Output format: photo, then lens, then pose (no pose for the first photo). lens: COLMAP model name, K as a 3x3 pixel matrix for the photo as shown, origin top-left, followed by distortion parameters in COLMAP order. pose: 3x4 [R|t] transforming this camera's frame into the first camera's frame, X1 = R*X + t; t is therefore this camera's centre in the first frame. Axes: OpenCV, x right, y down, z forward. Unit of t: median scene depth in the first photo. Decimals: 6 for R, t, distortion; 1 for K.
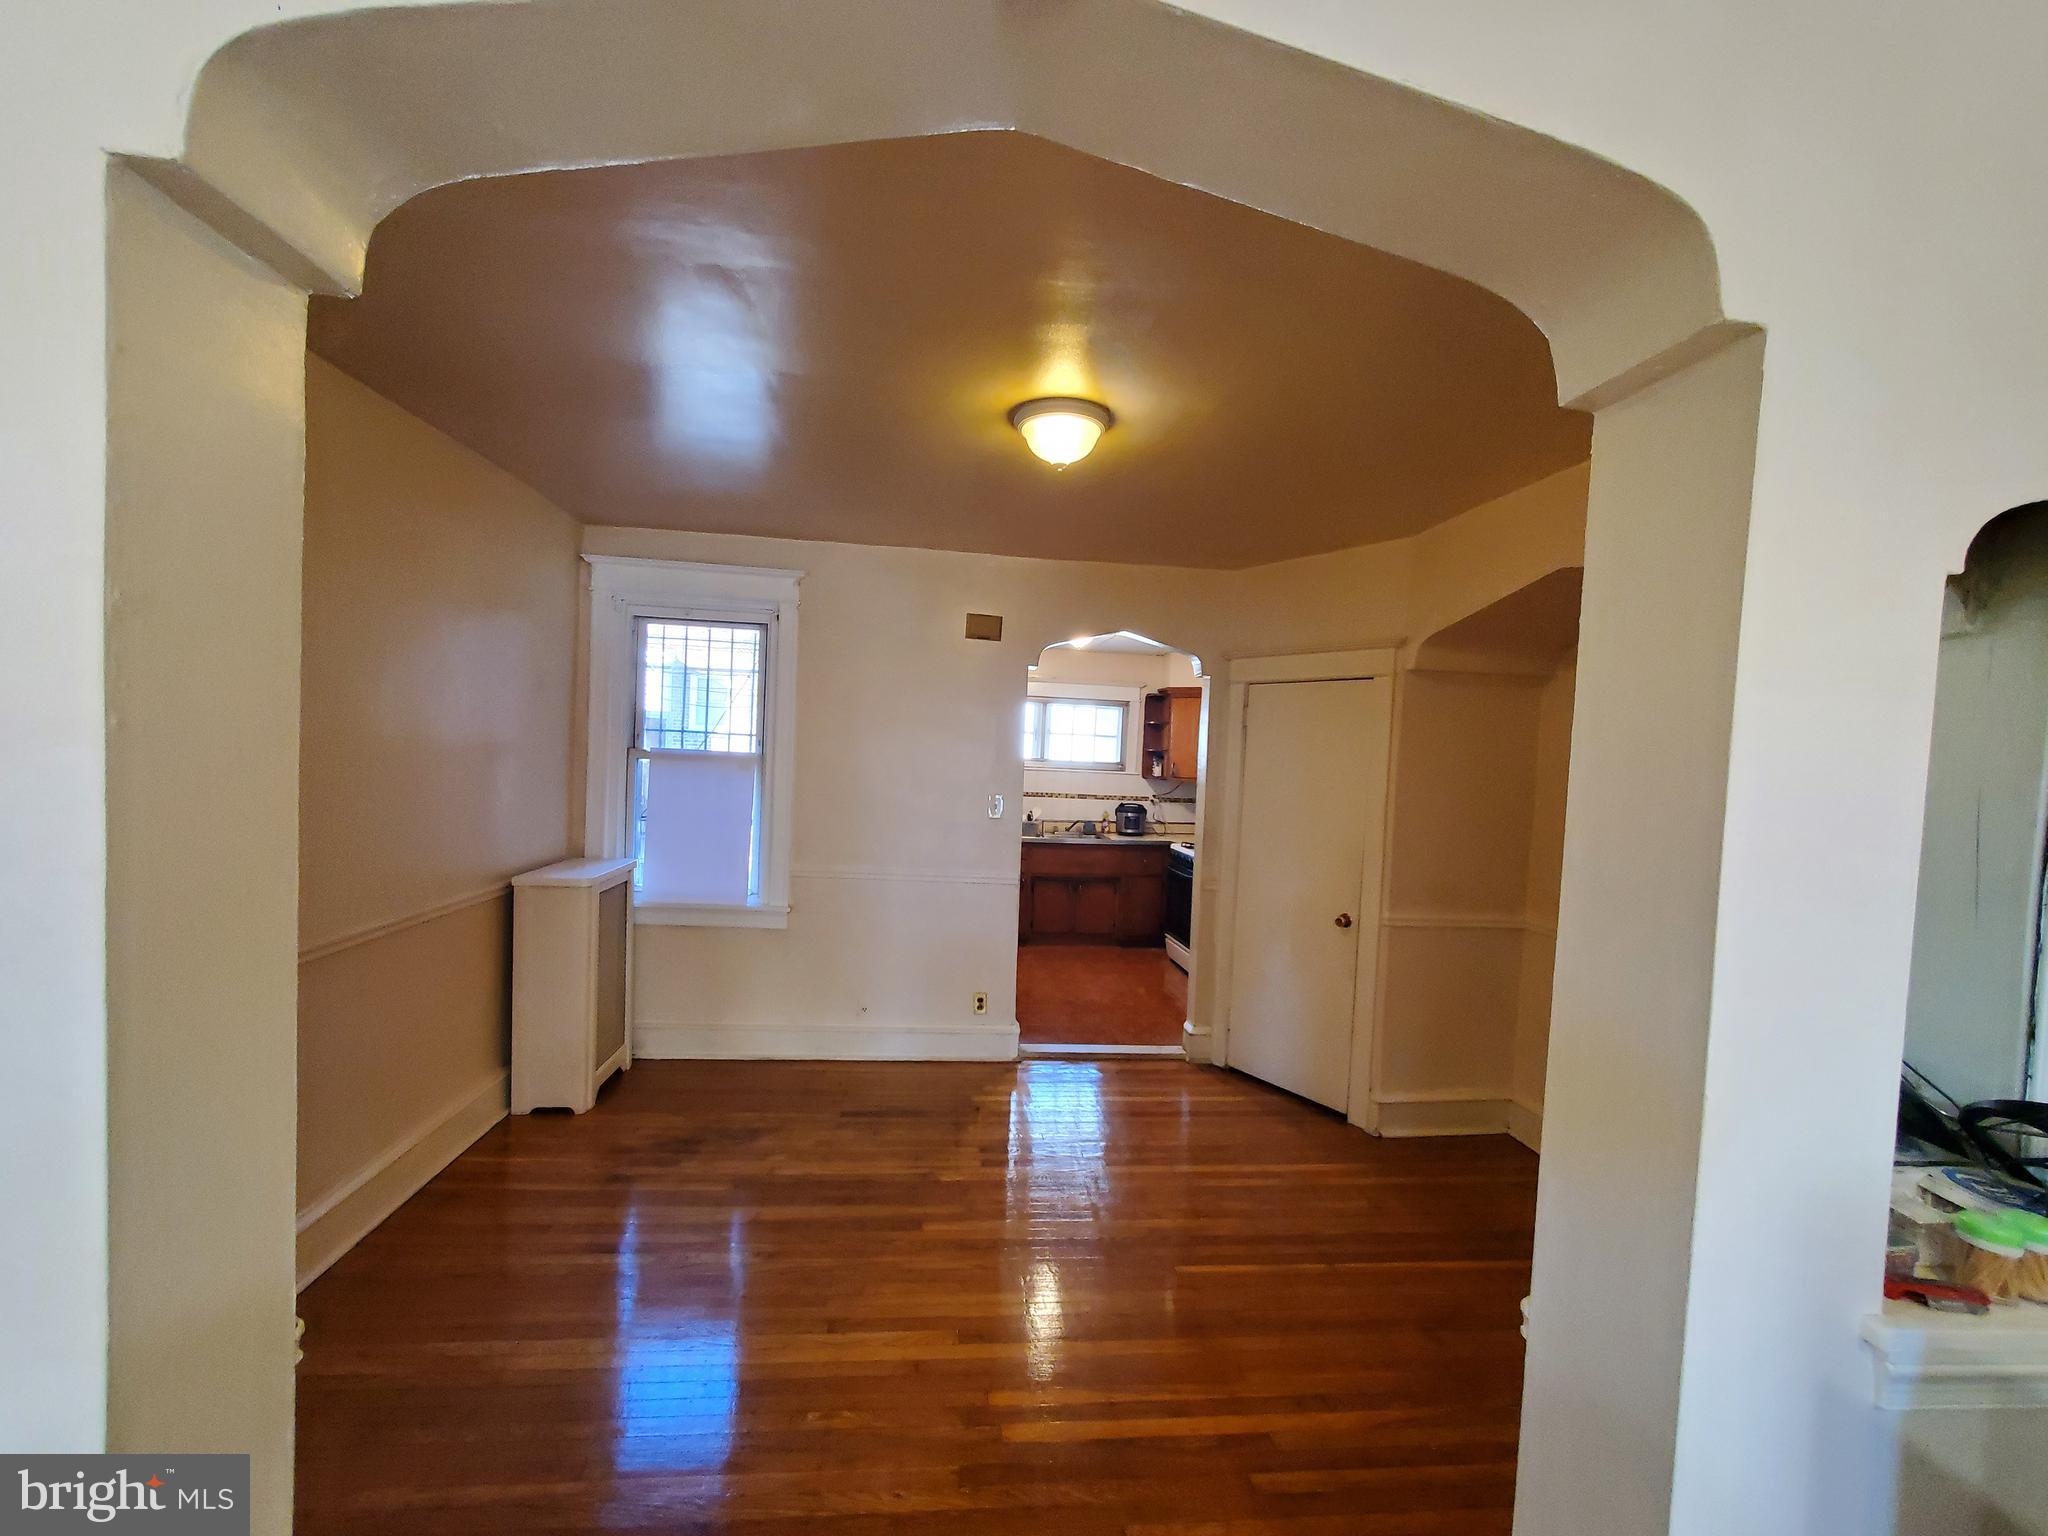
lens RADIAL K [[810.7, 0, 1016.4], [0, 810.7, 772.3], [0, 0, 1]] dist [0.002699, -0.001378]
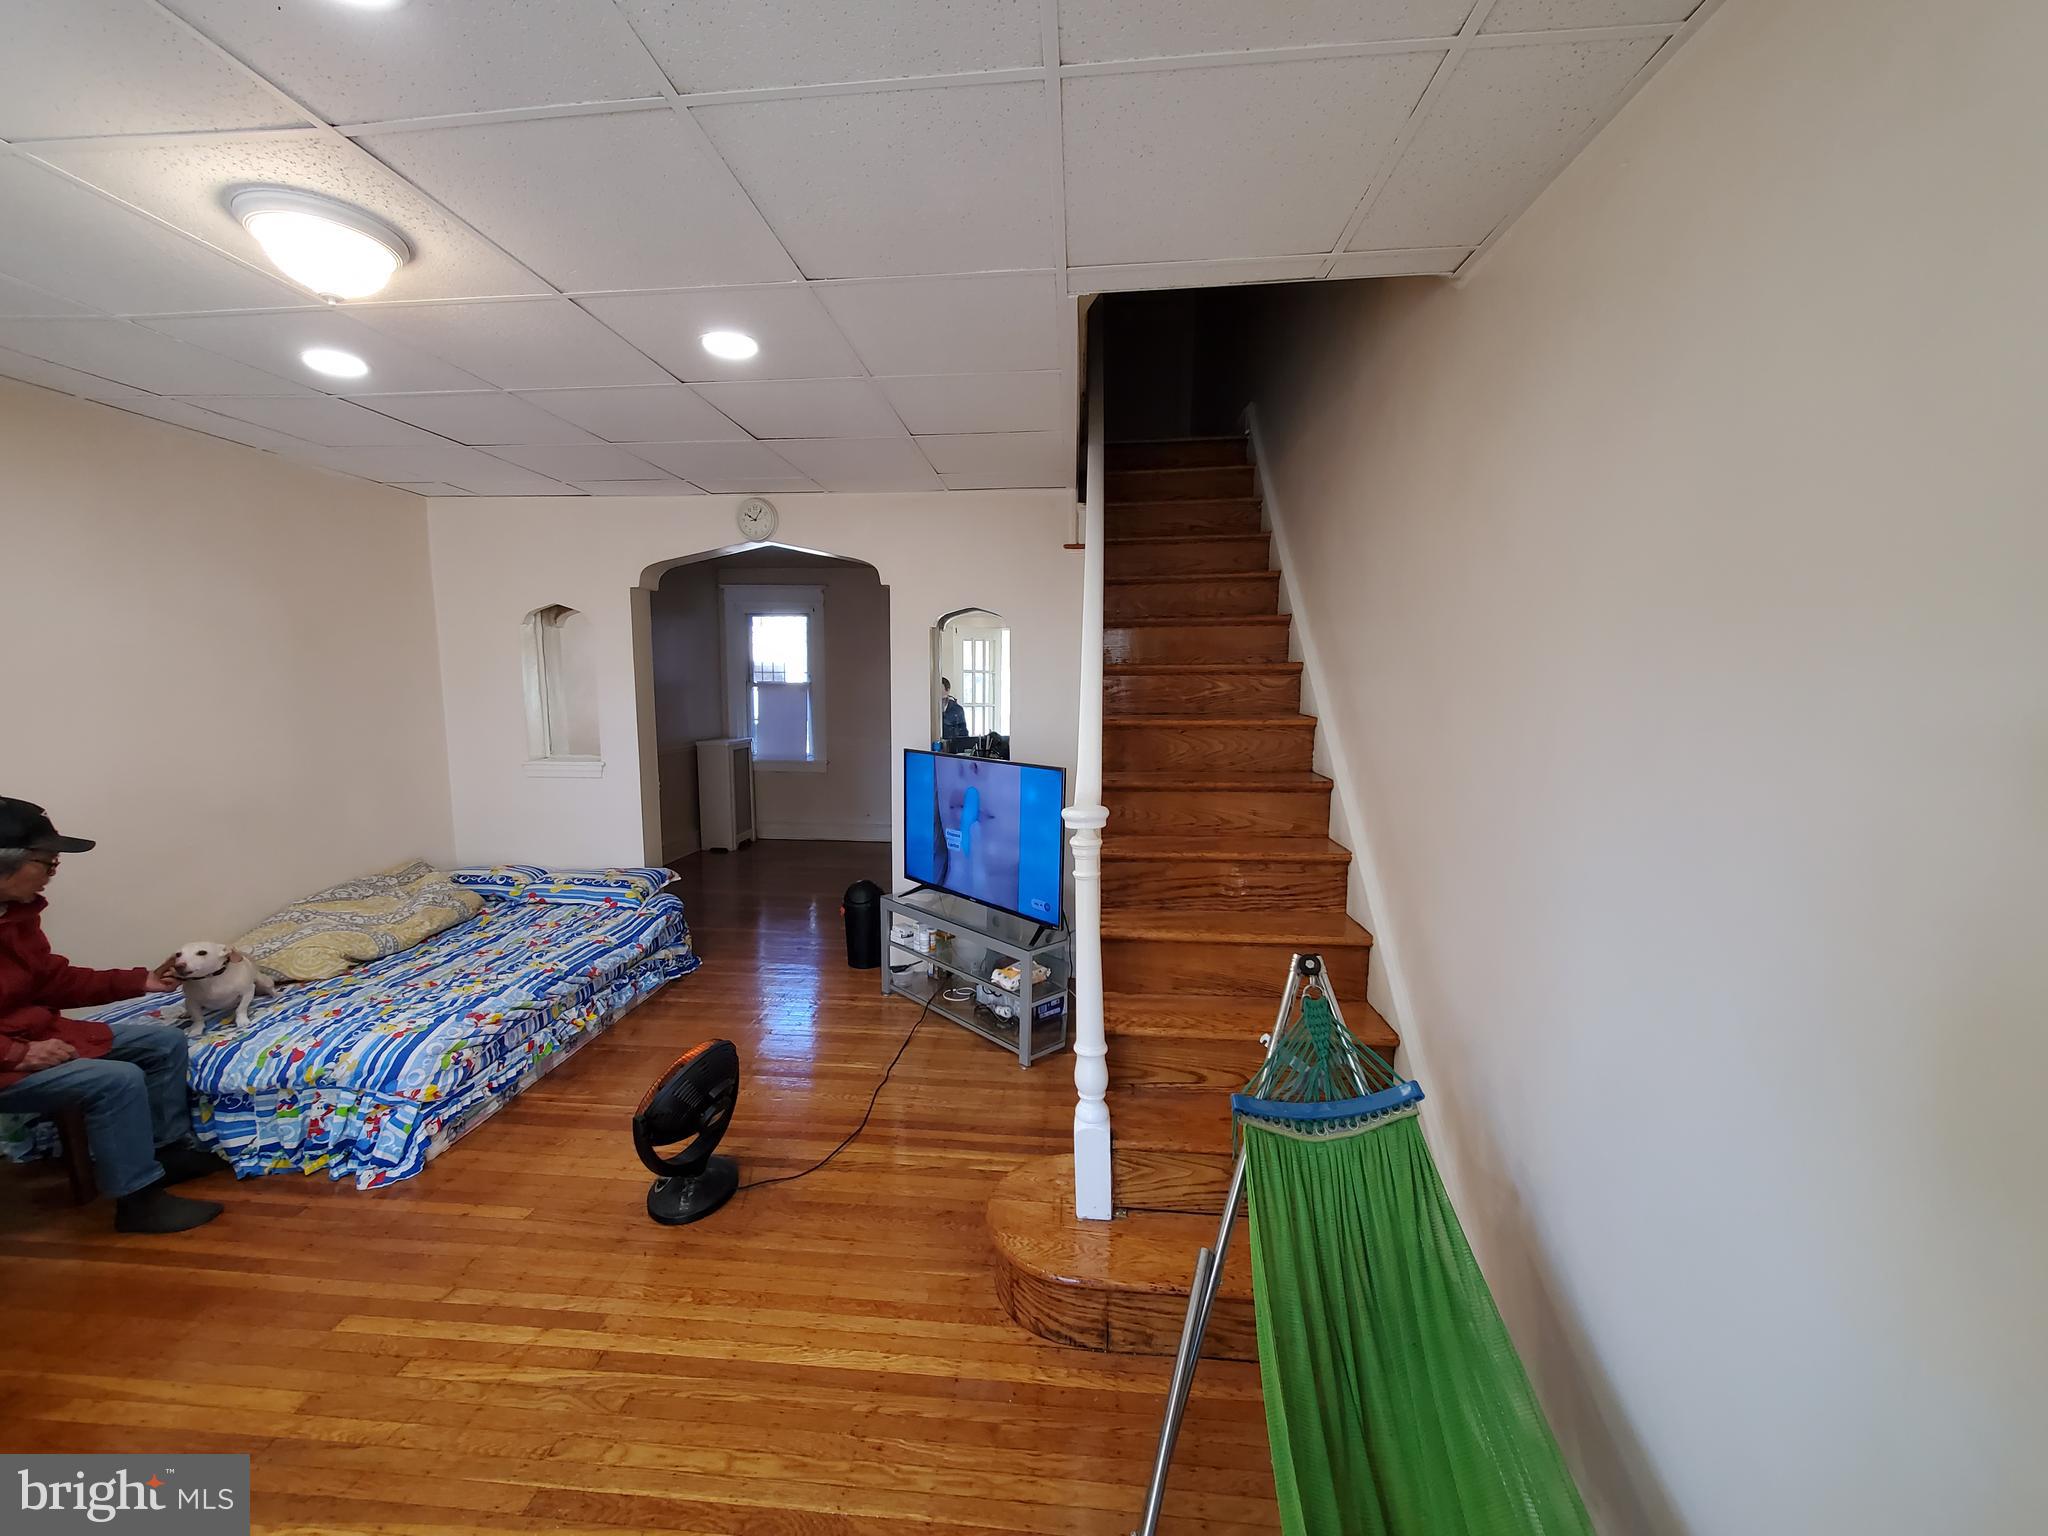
lens RADIAL K [[810.7, 0, 1020.3], [0, 810.7, 759.2], [0, 0, 1]] dist [0.002699, -0.001378]
pose [[0.987570, -0.013633, -0.156587, 0.452994], [0.025239, 0.997059, 0.072368, 0.029455], [0.155140, -0.075420, 0.985009, -0.793007]]
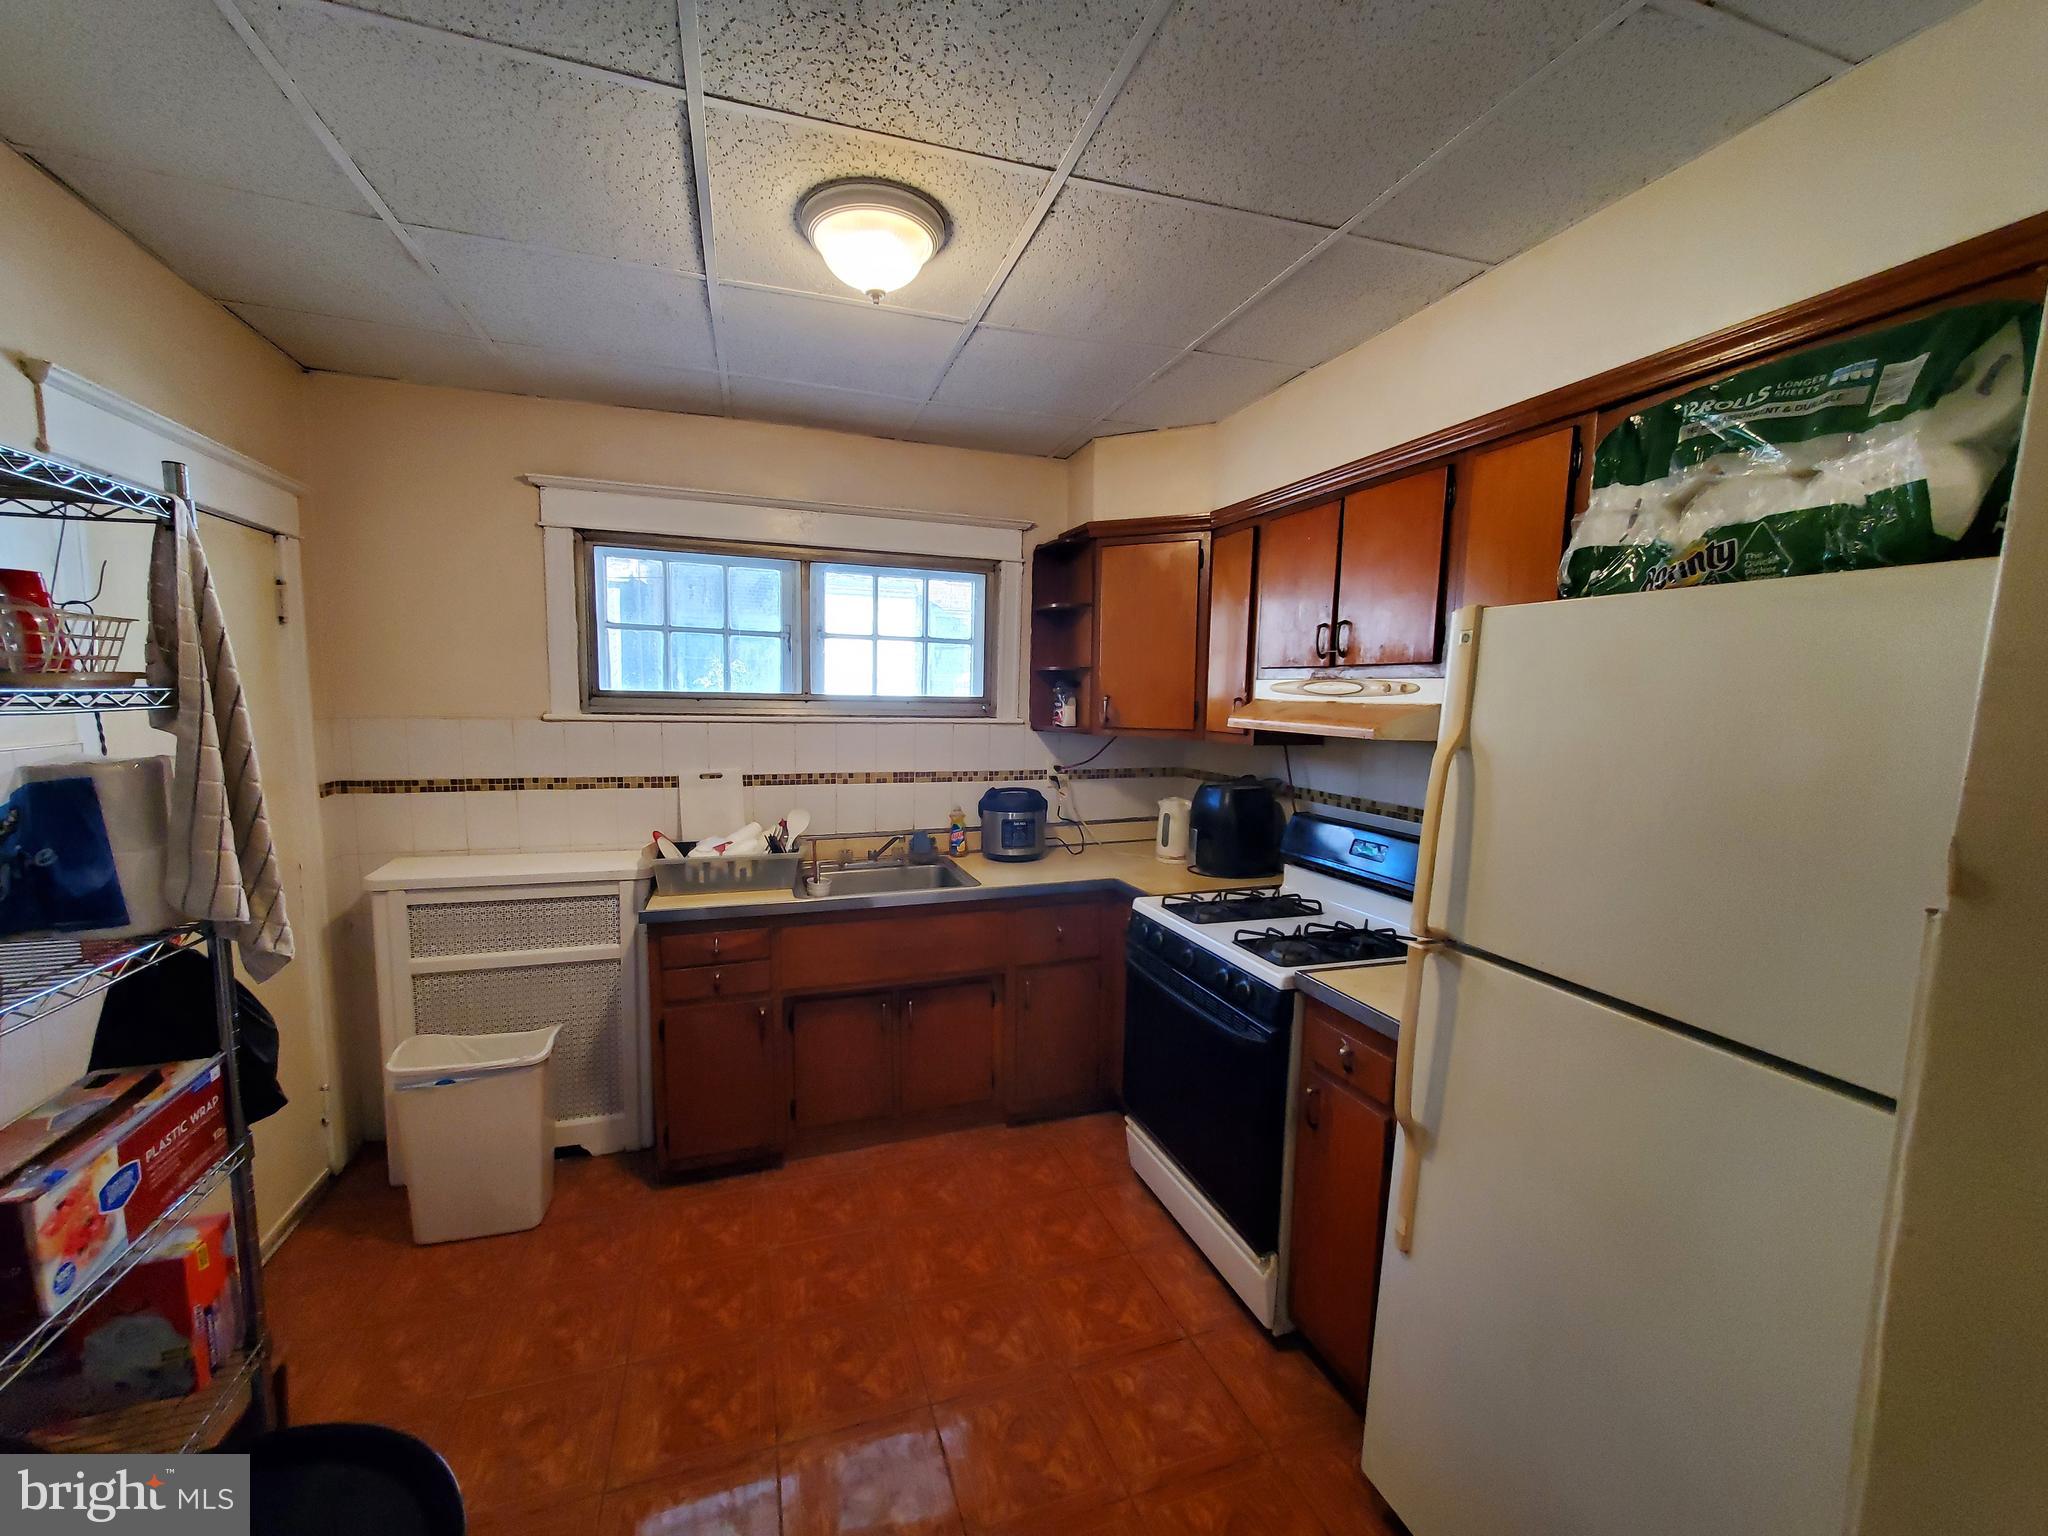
lens RADIAL K [[810.7, 0, 1004.3], [0, 810.7, 776.5], [0, 0, 1]] dist [0.002699, -0.001378]
pose [[0.975914, -0.051370, 0.212021, 0.071630], [0.031792, 0.994995, 0.094735, -0.019160], [-0.215826, -0.085713, 0.972663, 0.968295]]
